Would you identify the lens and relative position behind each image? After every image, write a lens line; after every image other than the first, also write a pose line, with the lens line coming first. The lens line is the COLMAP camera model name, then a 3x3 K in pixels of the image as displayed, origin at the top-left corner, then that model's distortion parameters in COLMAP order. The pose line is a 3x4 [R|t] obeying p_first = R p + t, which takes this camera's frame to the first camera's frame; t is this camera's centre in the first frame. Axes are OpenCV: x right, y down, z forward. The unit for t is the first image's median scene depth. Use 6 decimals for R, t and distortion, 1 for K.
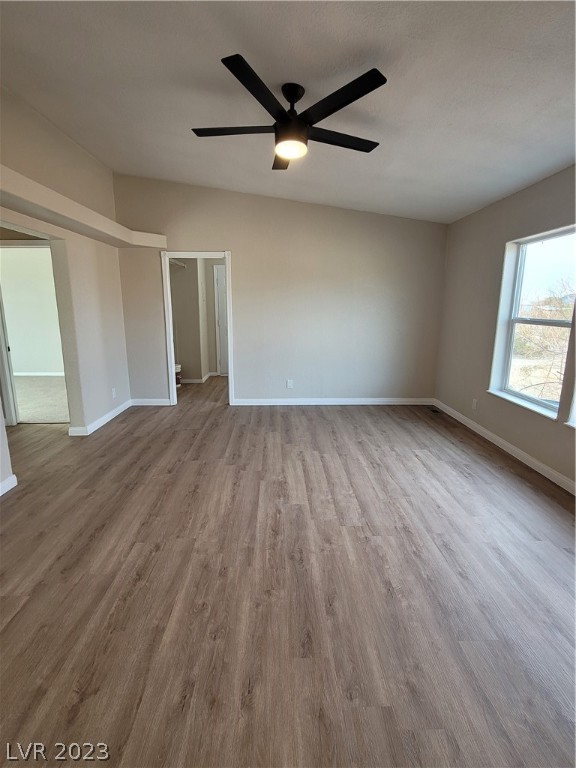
lens RADIAL K [[409.9, 0, 275.1], [0, 409.9, 387.1], [0, 0, 1]] dist [-0.004624, -0.000913]
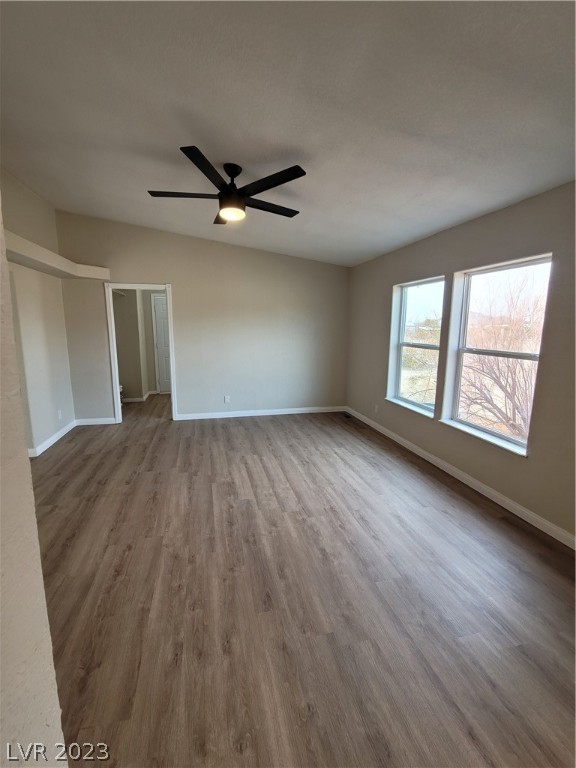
lens RADIAL K [[372.8, 0, 285.4], [0, 372.8, 388.0], [0, 0, 1]] dist [-0.003974, -0.000954]
pose [[0.975750, -0.035142, 0.216049, -0.051984], [0.041704, 0.998795, -0.025885, -0.008516], [-0.214879, 0.034268, 0.976039, -0.100467]]
